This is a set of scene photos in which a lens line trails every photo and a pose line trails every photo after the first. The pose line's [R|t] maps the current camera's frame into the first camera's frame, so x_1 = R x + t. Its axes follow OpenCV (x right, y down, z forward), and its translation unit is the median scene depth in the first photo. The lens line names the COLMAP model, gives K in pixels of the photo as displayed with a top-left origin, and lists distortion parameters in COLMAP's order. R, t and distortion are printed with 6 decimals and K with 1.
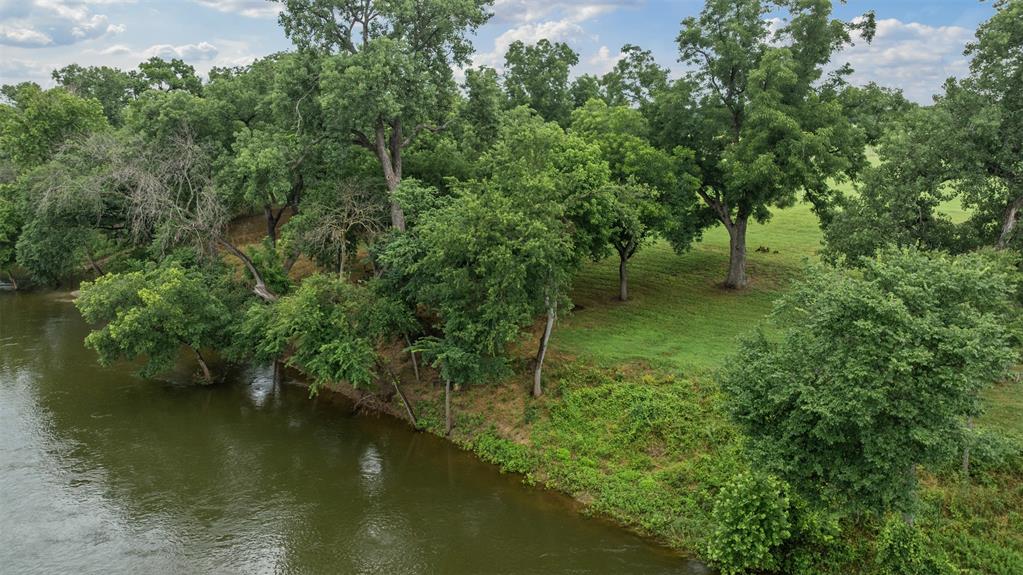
lens RADIAL K [[753.5, 0, 511.5], [0, 753.5, 287.5], [0, 0, 1]] dist [0.041341, 0.000308]
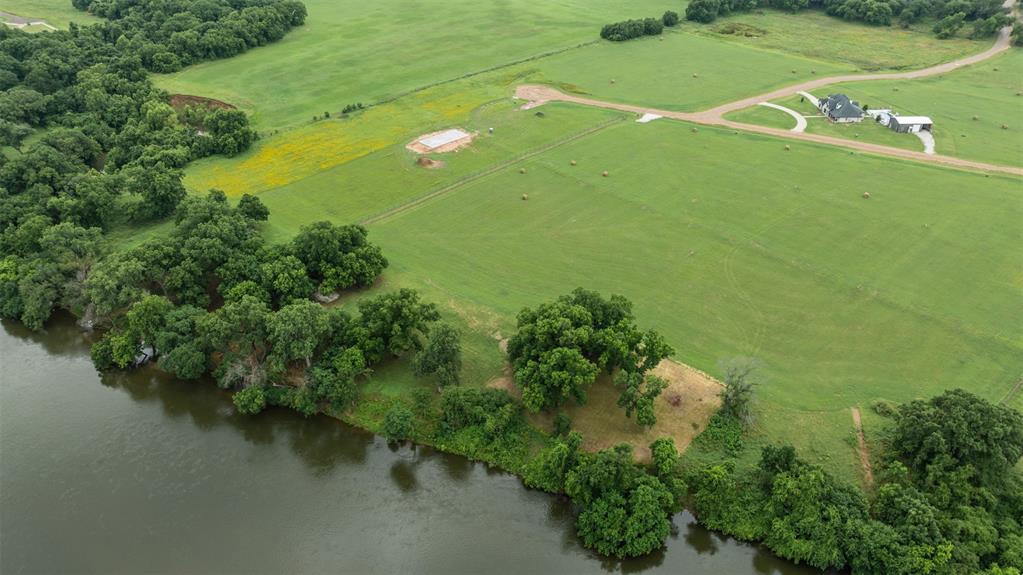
lens RADIAL K [[717.5, 0, 511.5], [0, 717.5, 287.5], [0, 0, 1]] dist [-0.034941, 0.031608]
pose [[0.941082, -0.174796, 0.289503, -0.195632], [0.056329, 0.925124, 0.375463, -2.105675], [-0.333455, -0.337034, 0.880463, -2.950181]]
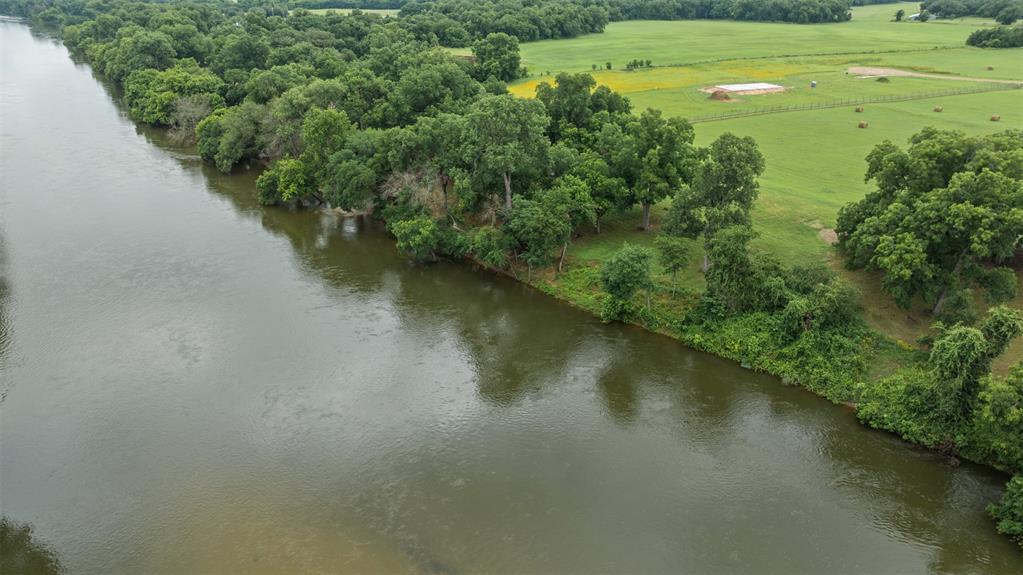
lens RADIAL K [[717.5, 0, 511.5], [0, 717.5, 287.5], [0, 0, 1]] dist [-0.034941, 0.031608]
pose [[0.998374, 0.026878, -0.050260, -0.011977], [-0.015915, 0.978216, 0.206981, -0.358993], [0.054728, -0.205845, 0.977053, -1.713158]]
